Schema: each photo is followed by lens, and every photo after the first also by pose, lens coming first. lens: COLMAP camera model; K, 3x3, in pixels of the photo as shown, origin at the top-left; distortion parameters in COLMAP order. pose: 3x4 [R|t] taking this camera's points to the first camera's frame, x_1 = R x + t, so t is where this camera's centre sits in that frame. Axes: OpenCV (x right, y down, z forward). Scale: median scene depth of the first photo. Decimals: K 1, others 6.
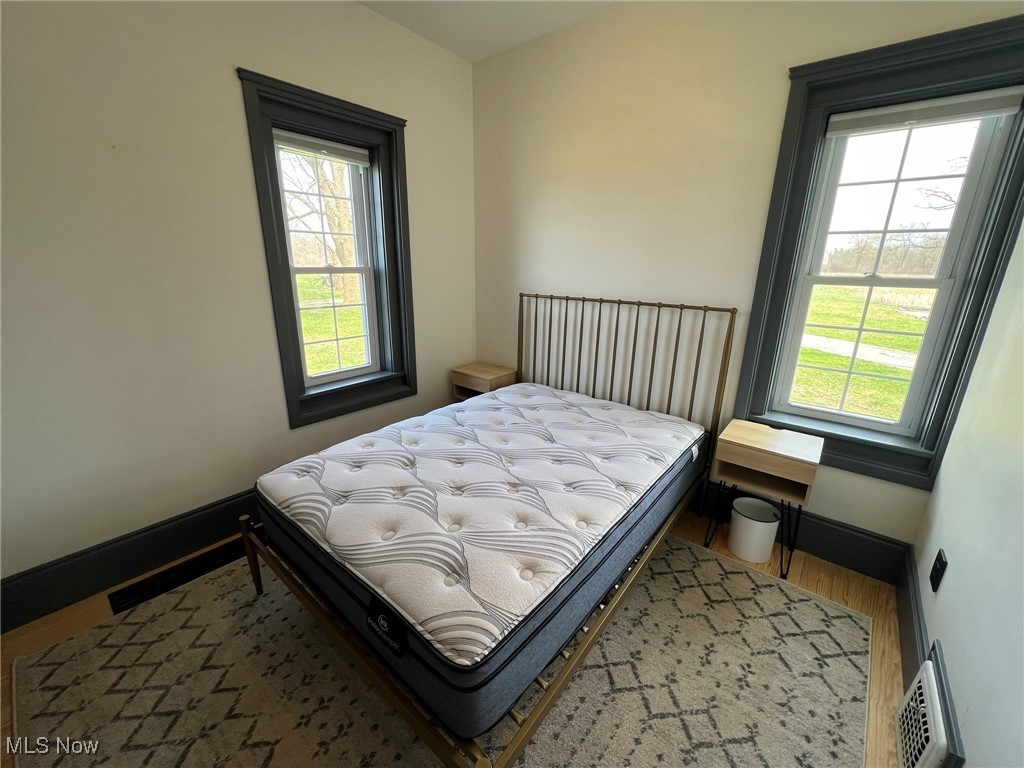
lens RADIAL K [[411.1, 0, 511.3], [0, 411.1, 379.7], [0, 0, 1]] dist [0.000962, -0.000345]
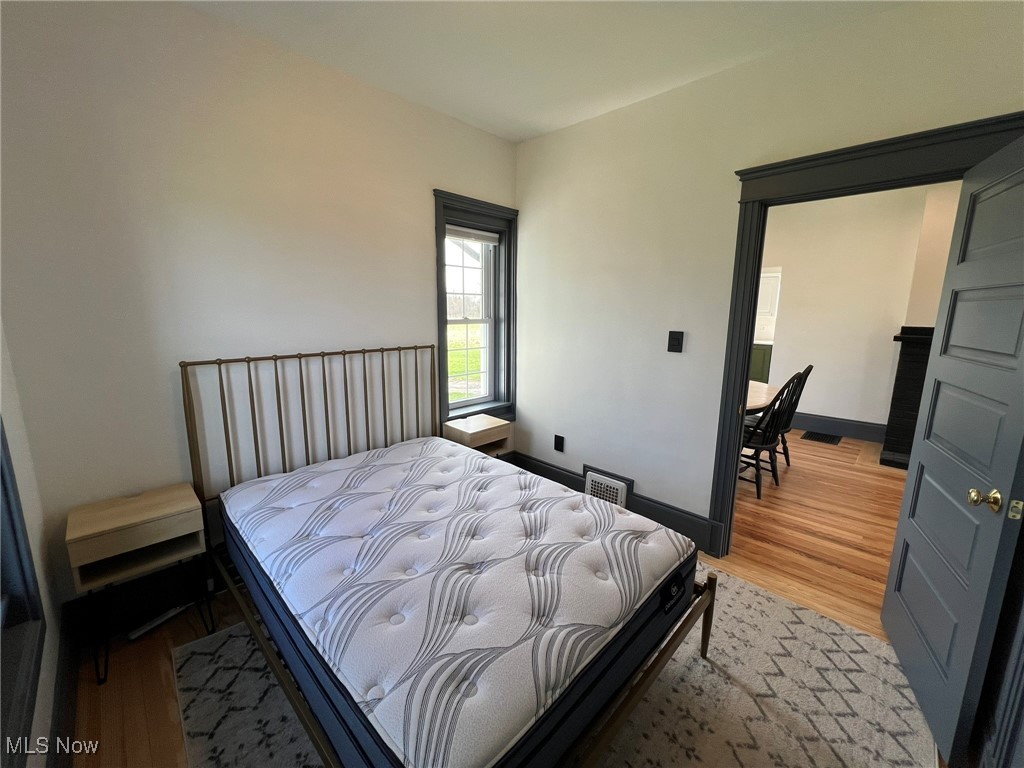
lens RADIAL K [[411.1, 0, 509.1], [0, 411.1, 382.6], [0, 0, 1]] dist [0.000962, -0.000345]
pose [[0.079812, -0.184838, 0.979523, -0.911859], [0.271630, 0.949503, 0.157040, -0.228871], [-0.959087, 0.253535, 0.125989, 0.708307]]
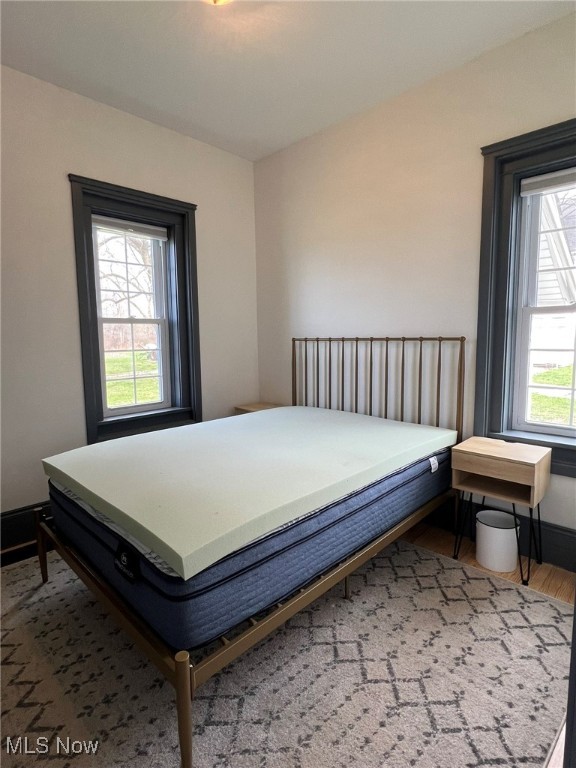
lens RADIAL K [[407.1, 0, 292.0], [0, 407.1, 378.4], [0, 0, 1]] dist [0.003936, -0.003000]
pose [[0.996316, -0.017889, -0.083876, 0.183331], [0.003158, 0.984993, -0.172567, 0.155570], [0.085705, 0.171666, 0.981420, -0.159152]]
